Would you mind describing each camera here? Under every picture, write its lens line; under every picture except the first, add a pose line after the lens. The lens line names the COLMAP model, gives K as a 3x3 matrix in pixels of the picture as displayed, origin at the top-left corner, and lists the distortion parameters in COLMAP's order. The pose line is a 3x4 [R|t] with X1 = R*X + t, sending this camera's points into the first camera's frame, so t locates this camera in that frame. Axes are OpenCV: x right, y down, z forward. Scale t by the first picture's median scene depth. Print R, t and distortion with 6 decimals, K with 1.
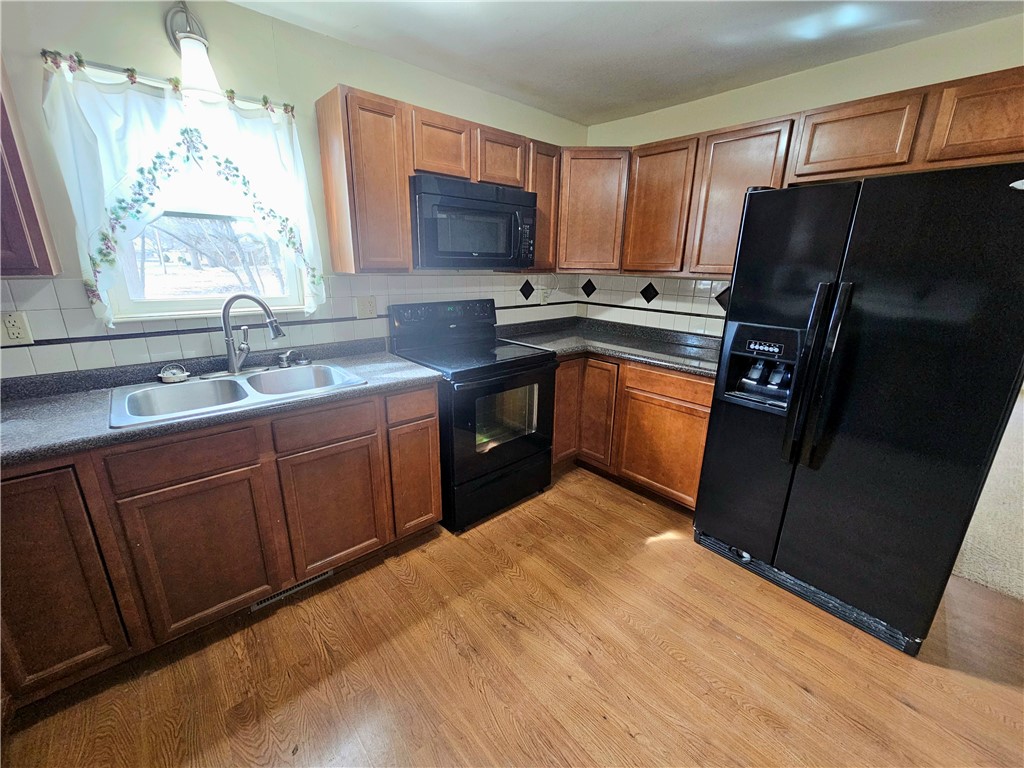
lens RADIAL K [[414.7, 0, 515.1], [0, 414.7, 382.9], [0, 0, 1]] dist [0.003104, -0.000099]
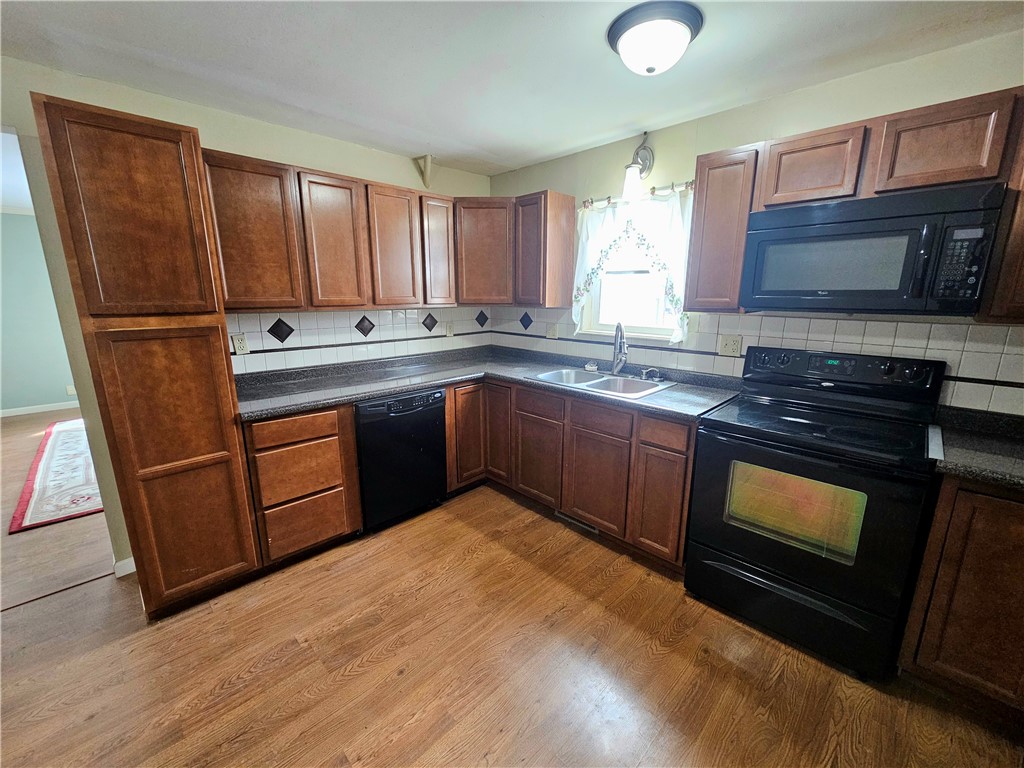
lens RADIAL K [[414.7, 0, 518.5], [0, 414.7, 384.1], [0, 0, 1]] dist [0.003104, -0.000099]
pose [[0.073955, 0.195531, -0.977905, 0.720449], [-0.286832, 0.943326, 0.166925, -0.131595], [0.955122, 0.268149, 0.125848, 0.460579]]
